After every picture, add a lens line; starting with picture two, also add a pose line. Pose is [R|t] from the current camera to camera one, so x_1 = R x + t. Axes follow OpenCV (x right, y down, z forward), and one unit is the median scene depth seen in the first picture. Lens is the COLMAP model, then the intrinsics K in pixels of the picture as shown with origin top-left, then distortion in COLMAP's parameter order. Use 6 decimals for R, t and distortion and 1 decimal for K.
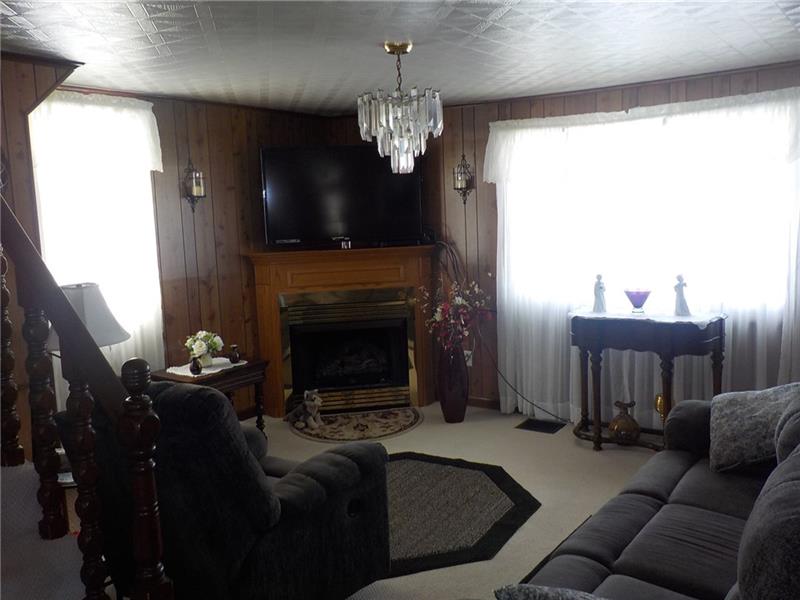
lens RADIAL K [[712.2, 0, 400.0], [0, 712.2, 300.0], [0, 0, 1]] dist [-0.002522, -0.007186]
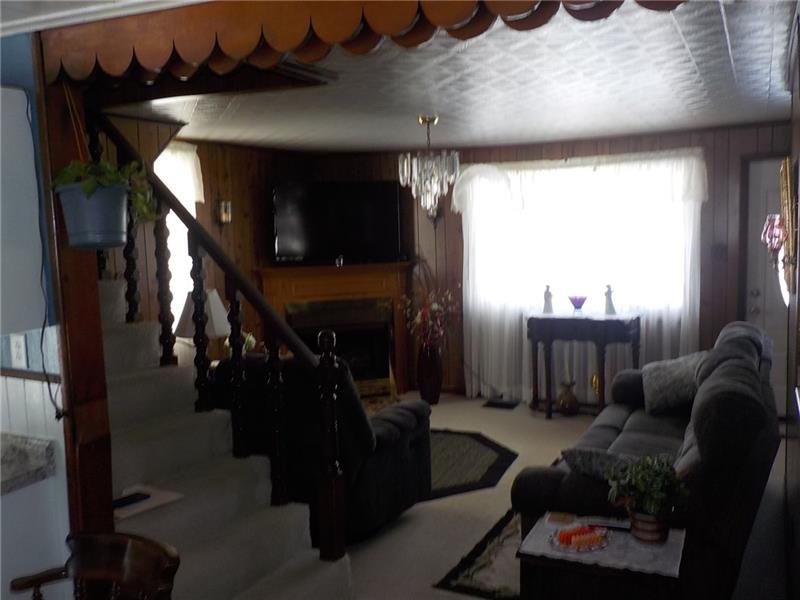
lens RADIAL K [[698.3, 0, 400.0], [0, 698.3, 300.0], [0, 0, 1]] dist [-0.010130, -0.002191]
pose [[0.990047, -0.007133, 0.140554, -0.170873], [0.010759, 0.999628, -0.025052, 0.022143], [-0.140323, 0.026315, 0.989756, -0.230875]]
